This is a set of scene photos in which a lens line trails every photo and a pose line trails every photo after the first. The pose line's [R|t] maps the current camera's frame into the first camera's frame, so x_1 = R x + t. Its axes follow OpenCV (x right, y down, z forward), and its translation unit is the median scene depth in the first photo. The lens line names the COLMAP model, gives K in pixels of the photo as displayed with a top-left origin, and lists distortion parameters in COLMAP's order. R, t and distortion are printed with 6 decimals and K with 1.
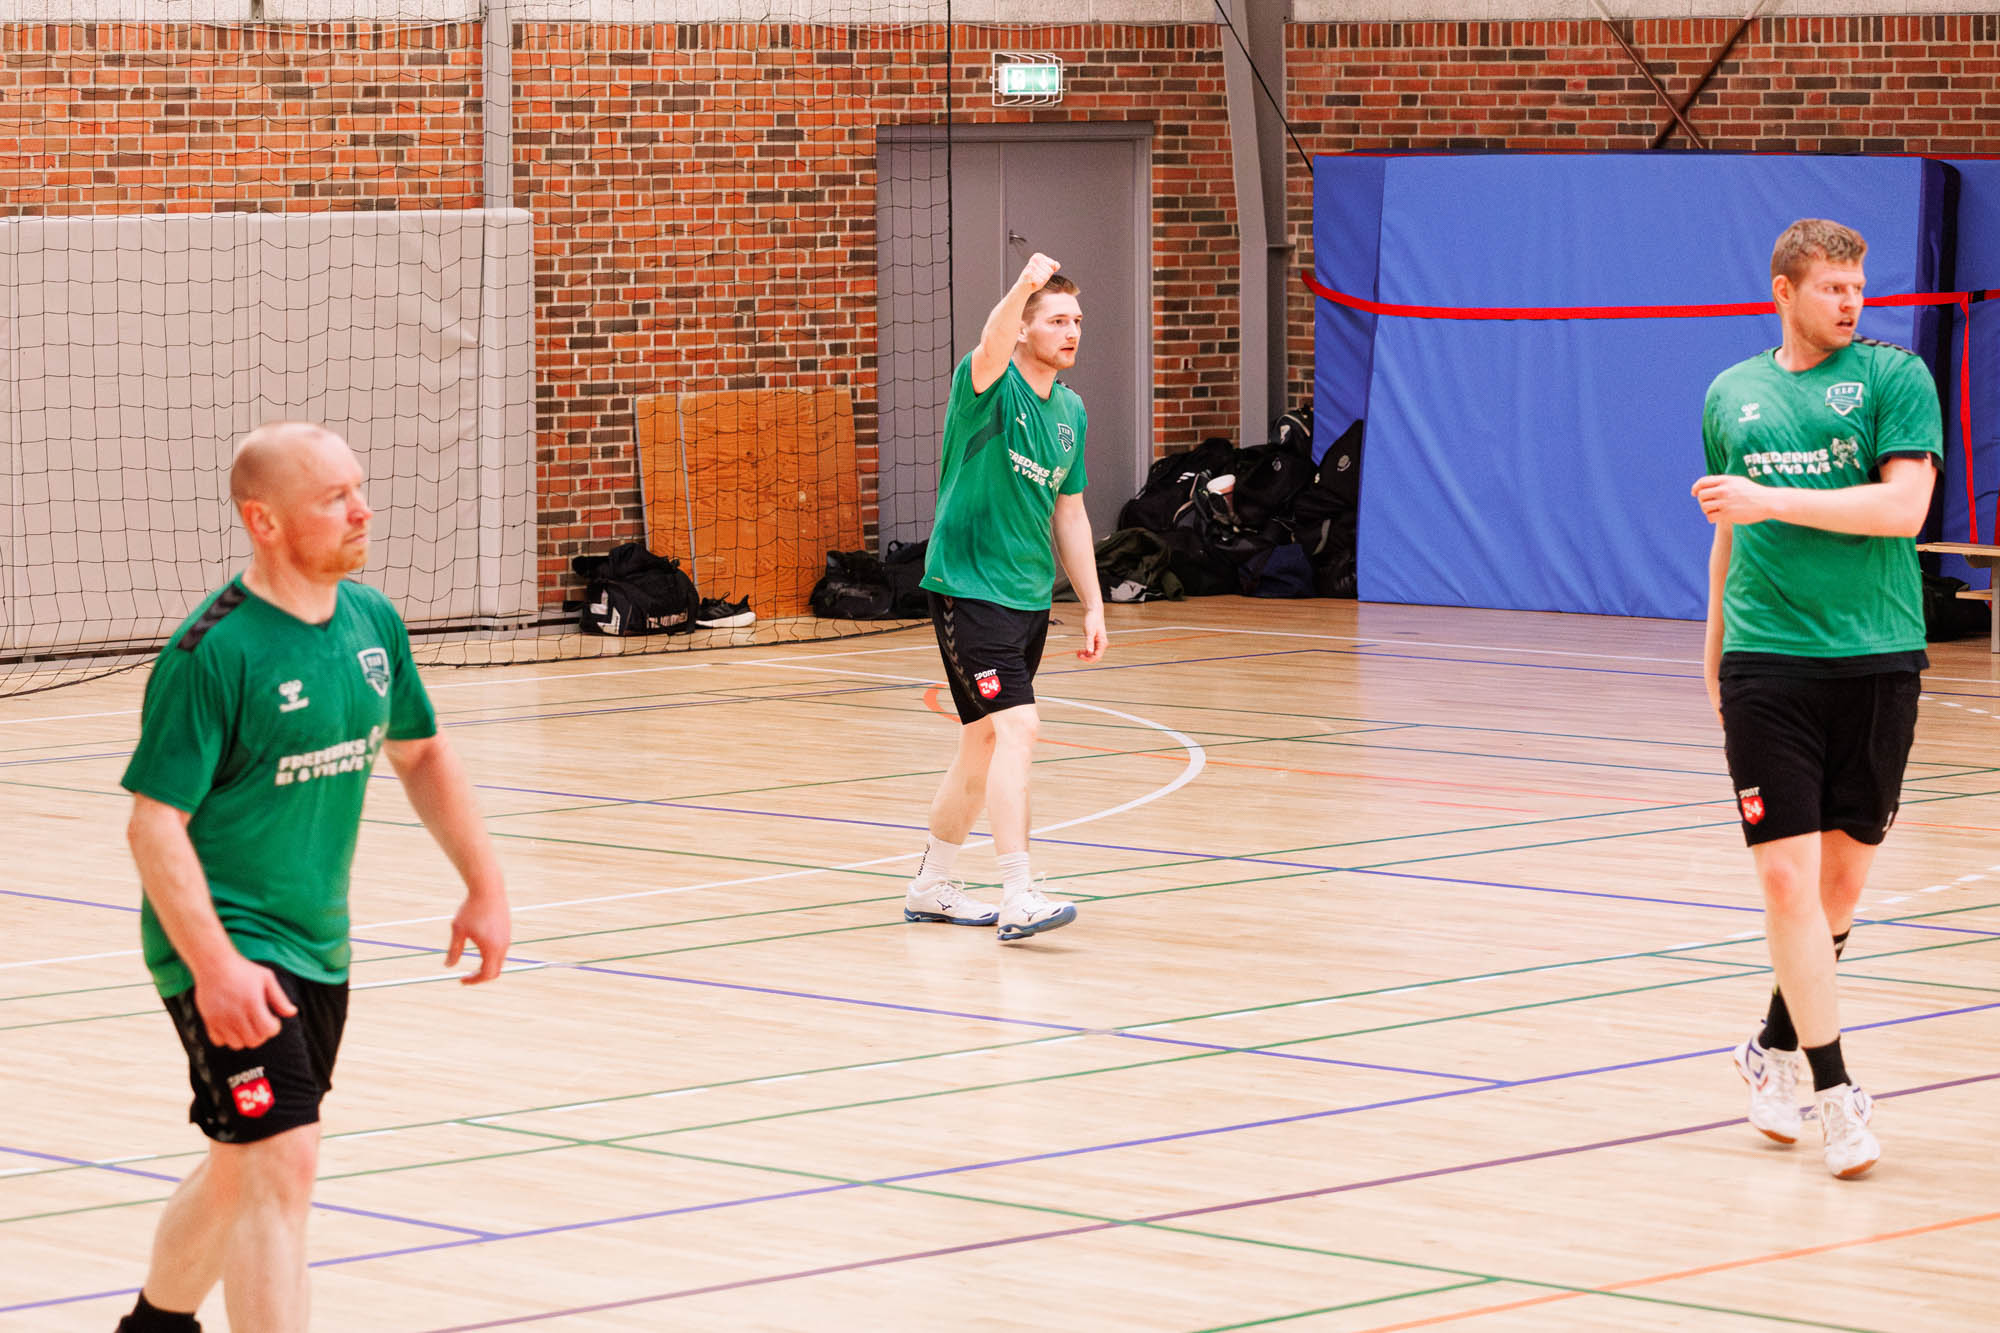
lens RADIAL K [[6764.4, 0, 1000.0], [0, 6764.4, 666.5], [0, 0, 1]] dist [-0.287251, 0.282901]
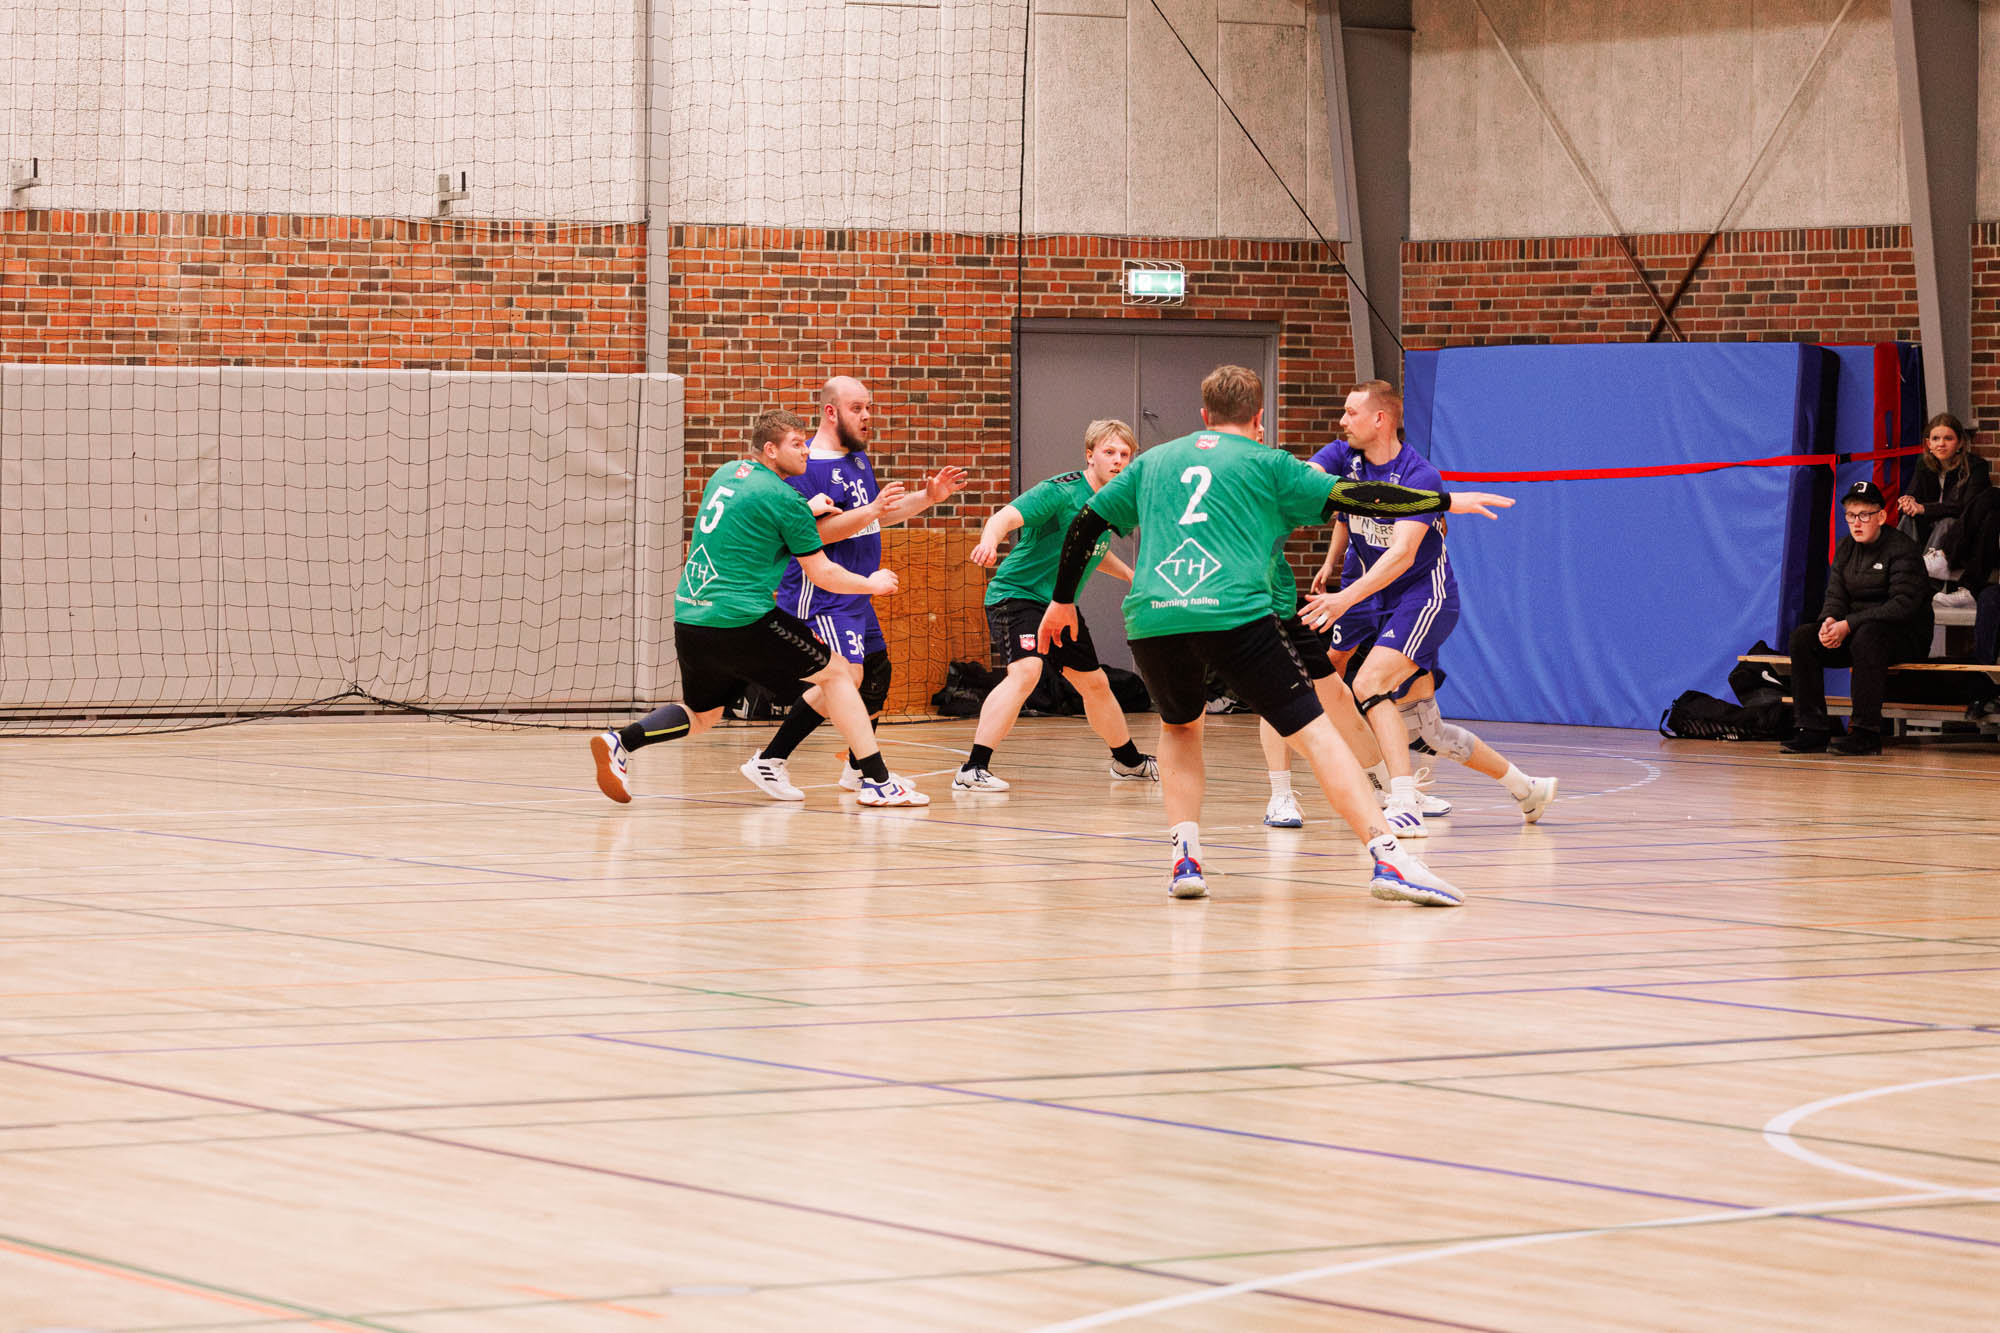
lens RADIAL K [[6764.4, 0, 1000.0], [0, 6764.4, 666.5], [0, 0, 1]] dist [-0.287251, 0.282901]
pose [[0.980055, 0.019194, -0.197796, 0.222885], [-0.029063, 0.998467, -0.047114, 0.040746], [0.196589, 0.051923, 0.979110, -0.195628]]
